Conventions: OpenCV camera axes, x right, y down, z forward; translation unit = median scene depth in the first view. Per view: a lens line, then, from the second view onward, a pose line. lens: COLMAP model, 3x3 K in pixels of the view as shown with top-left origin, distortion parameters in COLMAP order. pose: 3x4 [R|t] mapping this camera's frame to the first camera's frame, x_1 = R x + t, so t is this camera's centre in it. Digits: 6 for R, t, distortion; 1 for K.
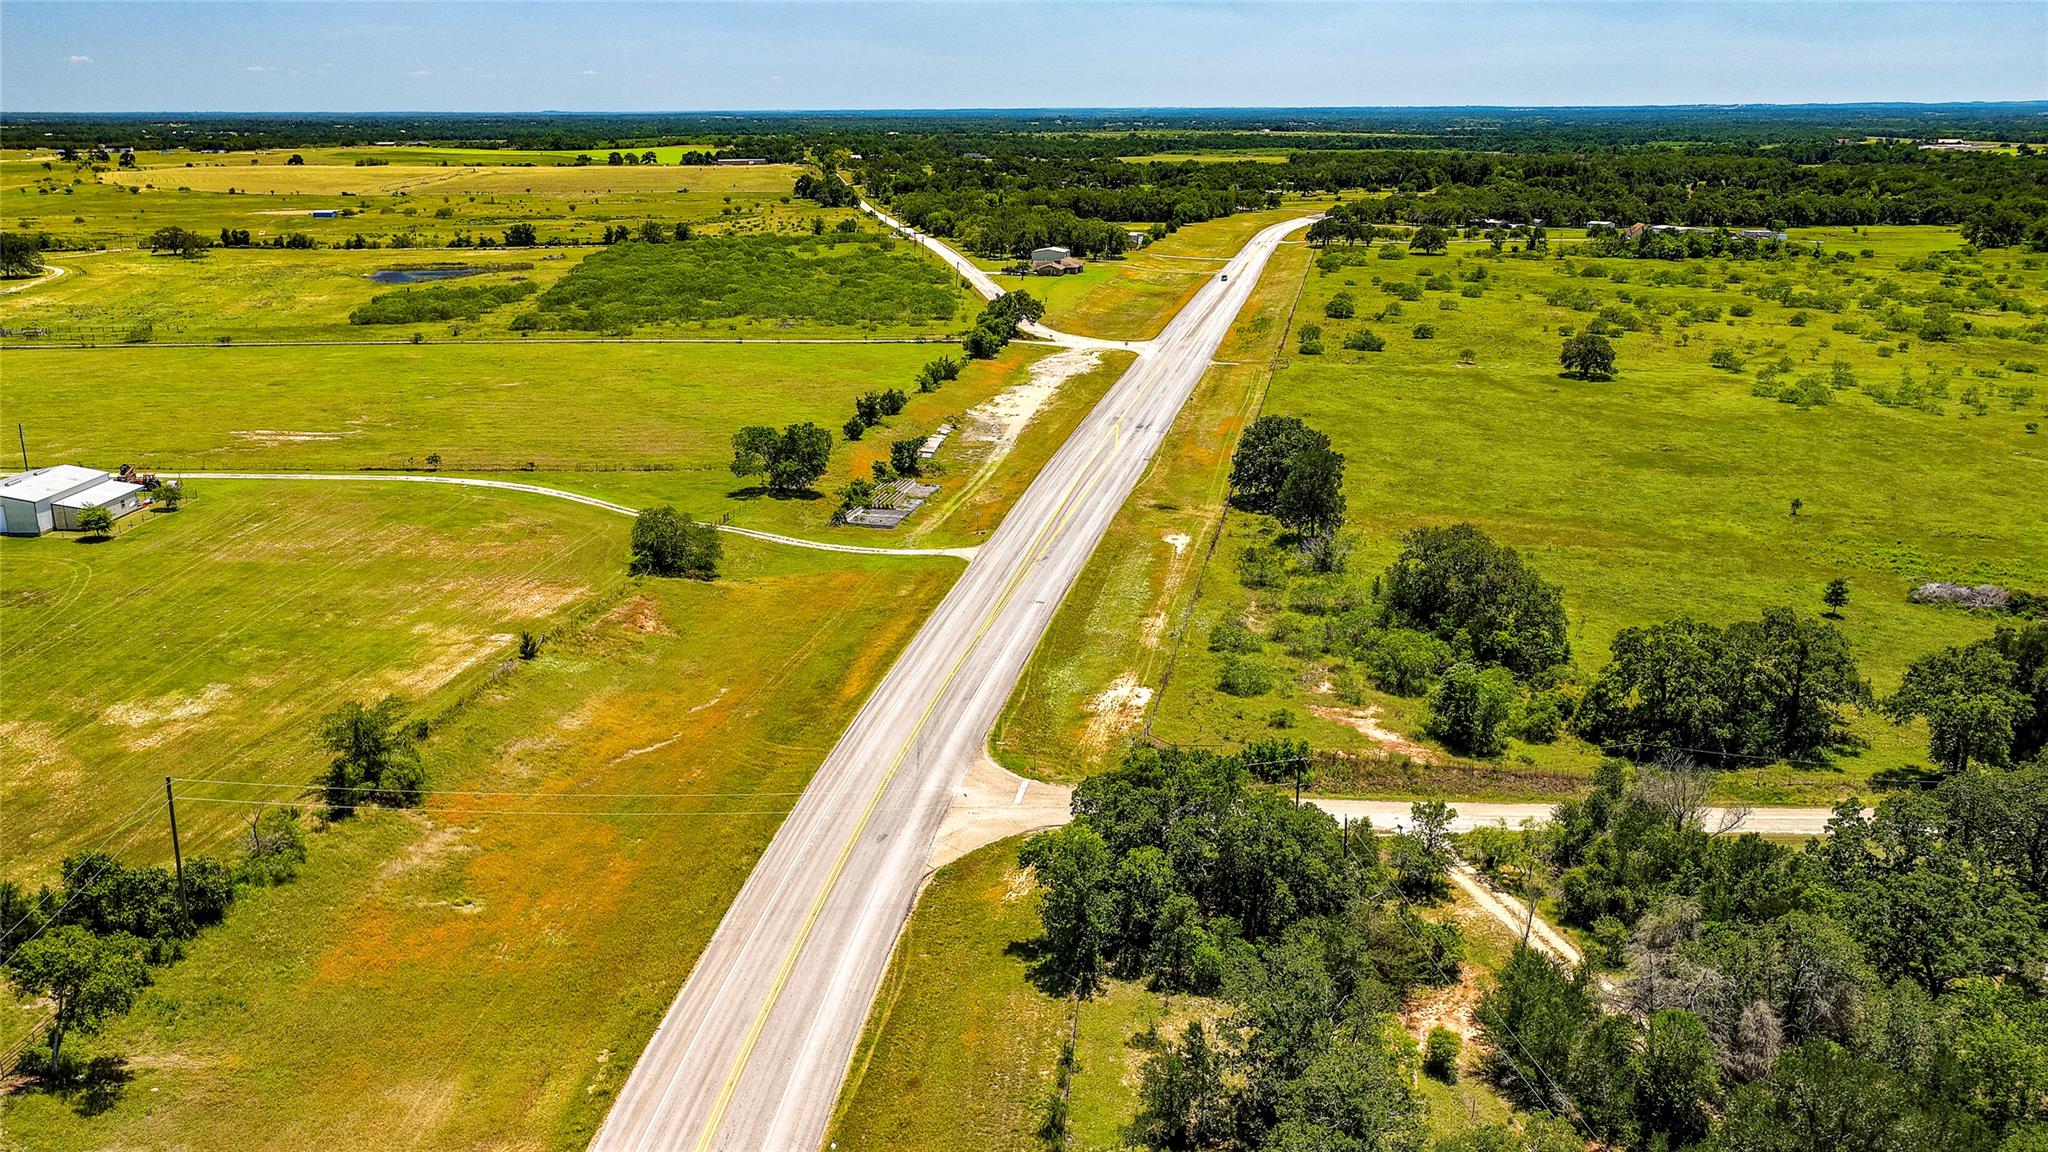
lens RADIAL K [[1713.0, 0, 1028.9], [0, 1713.0, 574.2], [0, 0, 1]] dist [-0.016869, 0.043019]
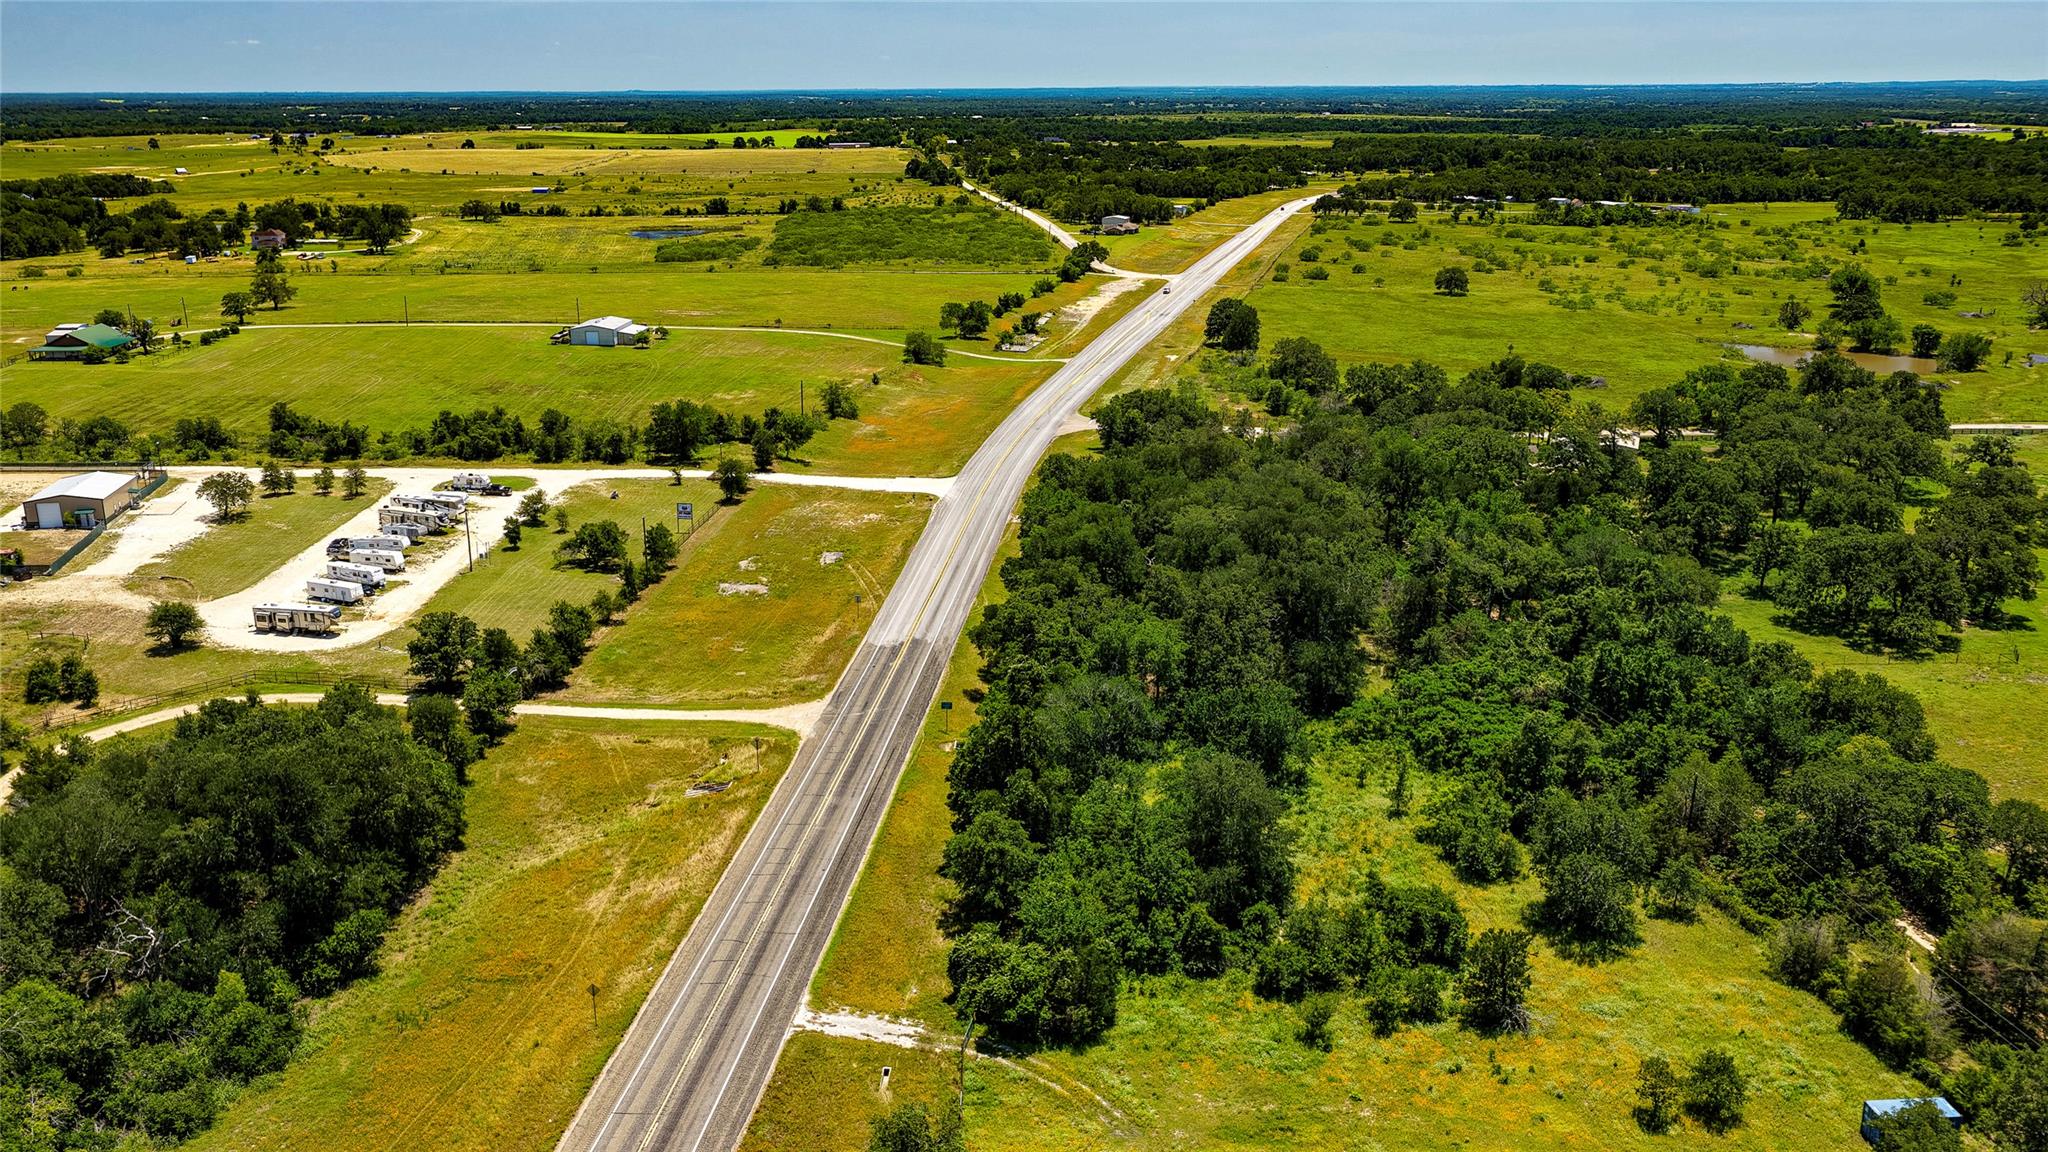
lens RADIAL K [[1713.0, 0, 1018.0], [0, 1713.0, 579.7], [0, 0, 1]] dist [-0.016869, 0.043019]
pose [[0.998834, 0.012093, -0.046740, 0.001773], [-0.011379, 0.999815, 0.015497, 0.068819], [0.046918, -0.014947, 0.998787, -0.322897]]
